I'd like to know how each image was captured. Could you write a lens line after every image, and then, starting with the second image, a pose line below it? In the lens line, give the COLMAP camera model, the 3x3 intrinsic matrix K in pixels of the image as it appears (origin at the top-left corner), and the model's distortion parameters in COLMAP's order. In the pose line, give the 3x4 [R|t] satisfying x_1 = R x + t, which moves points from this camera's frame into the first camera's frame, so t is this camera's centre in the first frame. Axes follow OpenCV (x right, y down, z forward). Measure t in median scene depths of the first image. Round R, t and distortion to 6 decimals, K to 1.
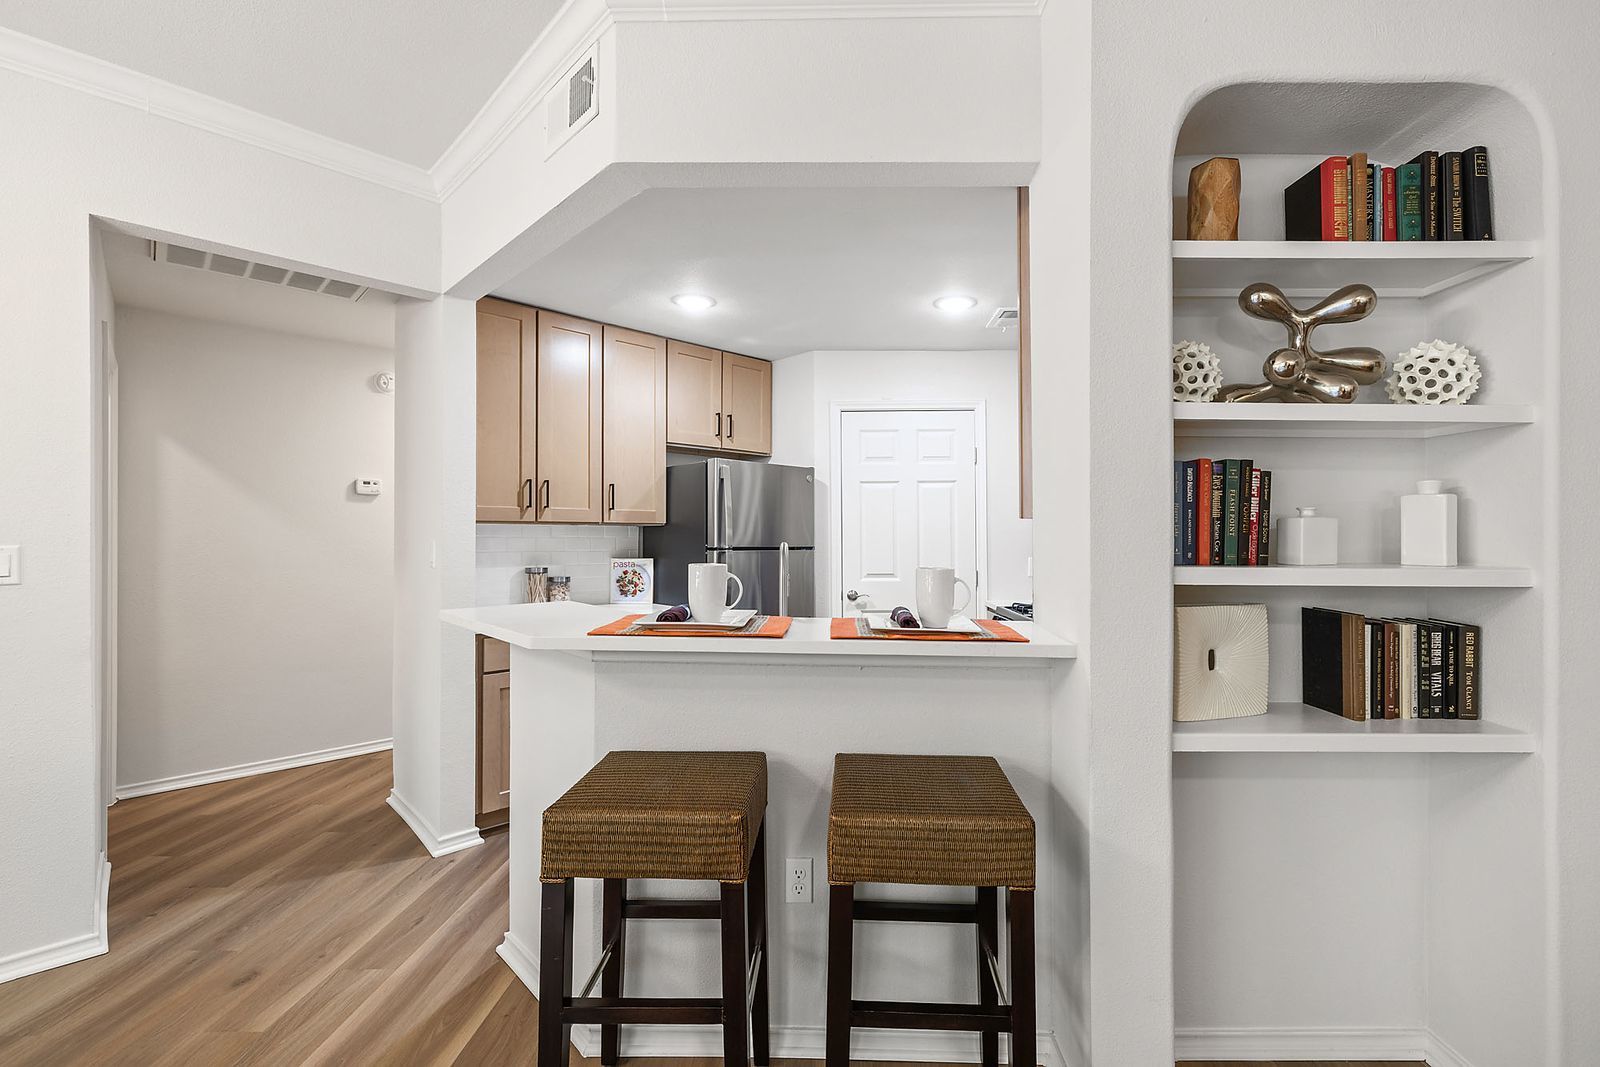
lens RADIAL K [[677.5, 0, 805.7], [0, 677.5, 530.1], [0, 0, 1]] dist [0.002544, -0.001519]
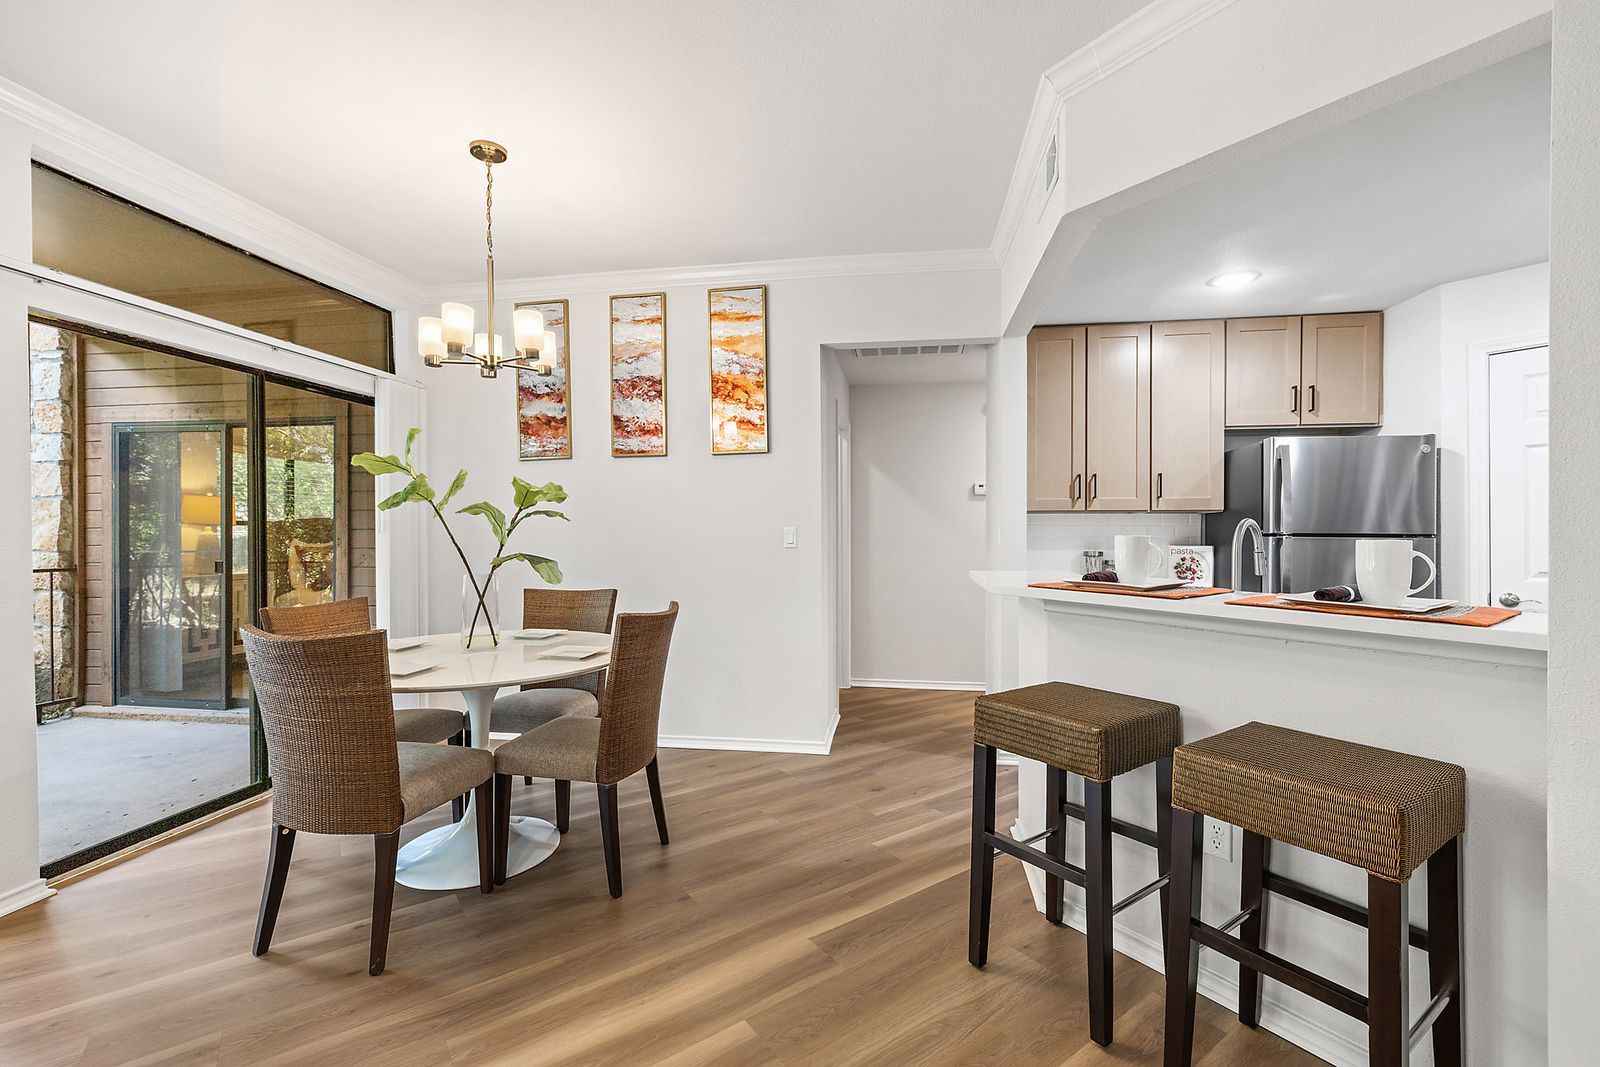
lens RADIAL K [[677.5, 0, 800.7], [0, 677.5, 536.6], [0, 0, 1]] dist [0.002544, -0.001519]
pose [[0.591420, 0.002195, -0.806360, 0.248263], [0.003548, 0.999980, 0.005325, 0.024045], [0.806356, -0.006010, 0.591400, -0.077394]]
